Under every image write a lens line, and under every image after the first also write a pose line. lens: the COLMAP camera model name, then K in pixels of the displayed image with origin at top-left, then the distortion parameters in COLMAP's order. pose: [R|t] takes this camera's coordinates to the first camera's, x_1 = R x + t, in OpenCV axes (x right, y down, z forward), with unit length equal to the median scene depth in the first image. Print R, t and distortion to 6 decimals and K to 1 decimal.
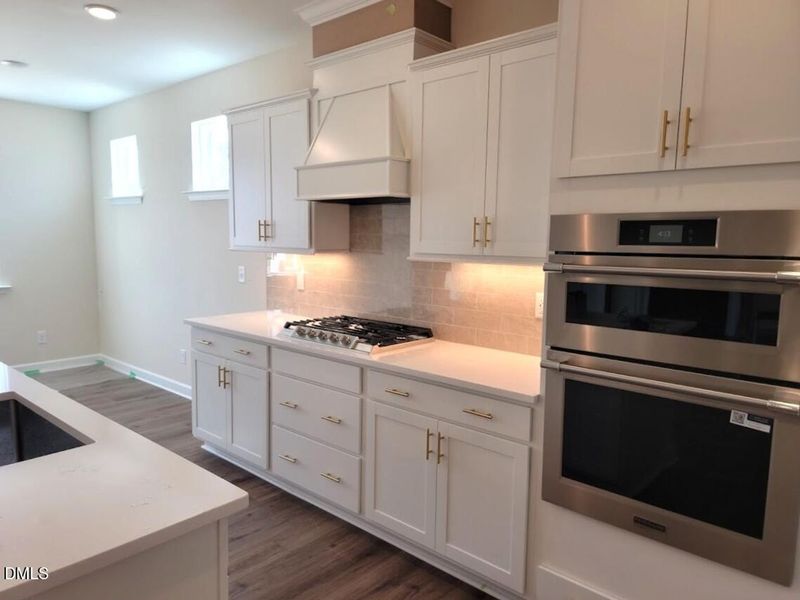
lens RADIAL K [[540.4, 0, 413.7], [0, 540.4, 300.3], [0, 0, 1]] dist [0.036456, -0.025483]
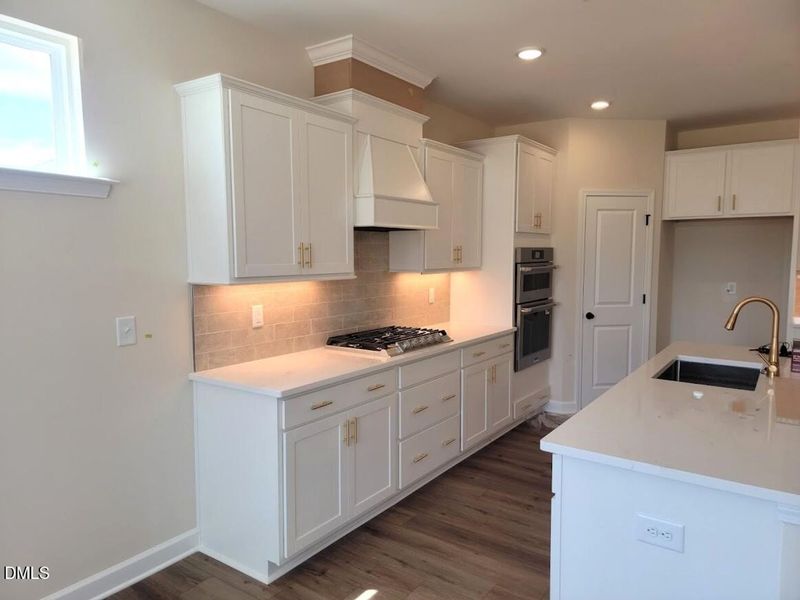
lens RADIAL K [[540.4, 0, 395.3], [0, 540.4, 299.7], [0, 0, 1]] dist [0.036456, -0.025483]
pose [[-0.076714, -0.095254, 0.992493, -1.429749], [0.119907, 0.987320, 0.104026, -0.166869], [-0.989817, 0.126987, -0.064320, 1.184635]]
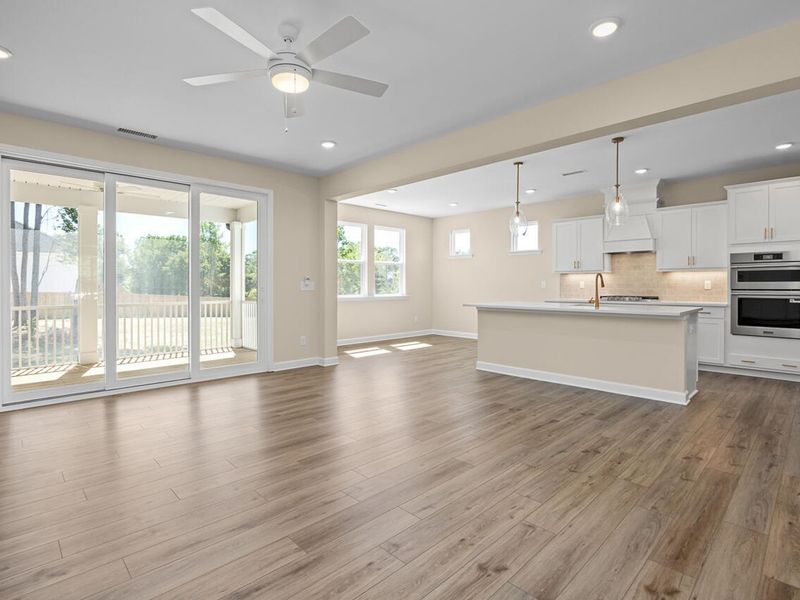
lens RADIAL K [[413.3, 0, 409.3], [0, 413.3, 286.4], [0, 0, 1]] dist [-0.019267, -0.000169]
pose [[0.996072, -0.022139, -0.085731, -1.193144], [0.012340, 0.993497, -0.113184, 0.248586], [0.087679, 0.111682, 0.989868, -1.362329]]
